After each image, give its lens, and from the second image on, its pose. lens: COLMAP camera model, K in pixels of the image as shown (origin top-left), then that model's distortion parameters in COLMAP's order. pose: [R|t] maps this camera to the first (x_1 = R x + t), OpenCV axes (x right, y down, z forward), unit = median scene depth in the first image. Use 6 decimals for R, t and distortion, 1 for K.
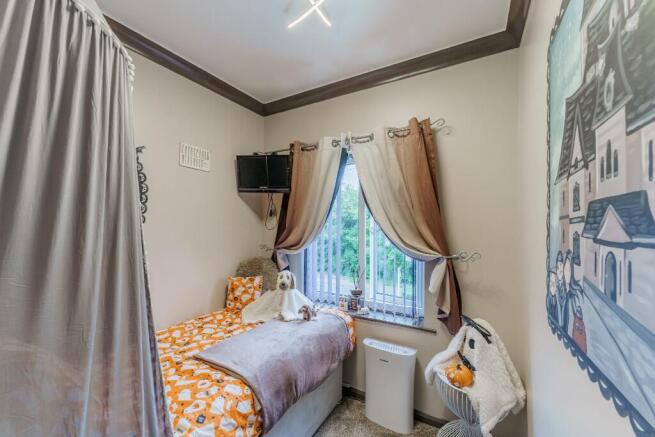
lens RADIAL K [[266.4, 0, 323.1], [0, 266.4, 220.6], [0, 0, 1]] dist [-0.000801, -0.000224]
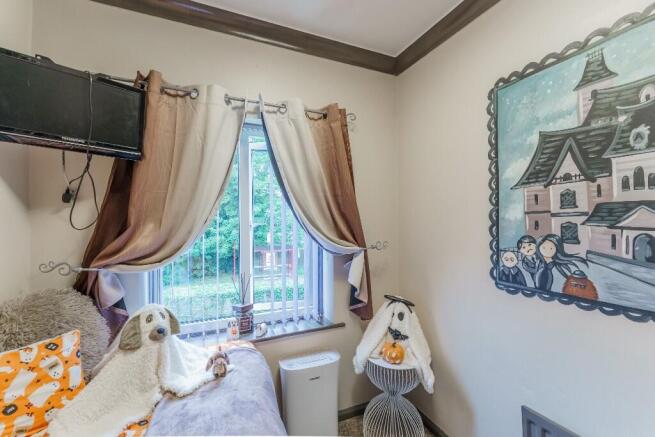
lens RADIAL K [[266.1, 0, 319.4], [0, 266.1, 216.2], [0, 0, 1]] dist [-0.001376, -0.000167]
pose [[0.596813, 0.000949, 0.802380, -0.385568], [-0.008156, 0.999955, 0.004883, 0.004554], [-0.802339, -0.009458, 0.596793, 0.426667]]
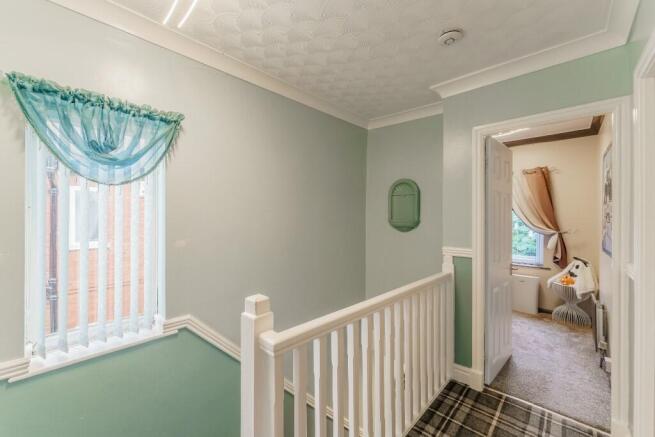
lens RADIAL K [[259.2, 0, 327.8], [0, 259.2, 210.0], [0, 0, 1]] dist [-0.000638, -0.000073]
pose [[0.976441, -0.005288, -0.215719, -0.739527], [0.006593, 0.999964, 0.005334, -0.057038], [0.215683, -0.006631, 0.976441, -1.187618]]
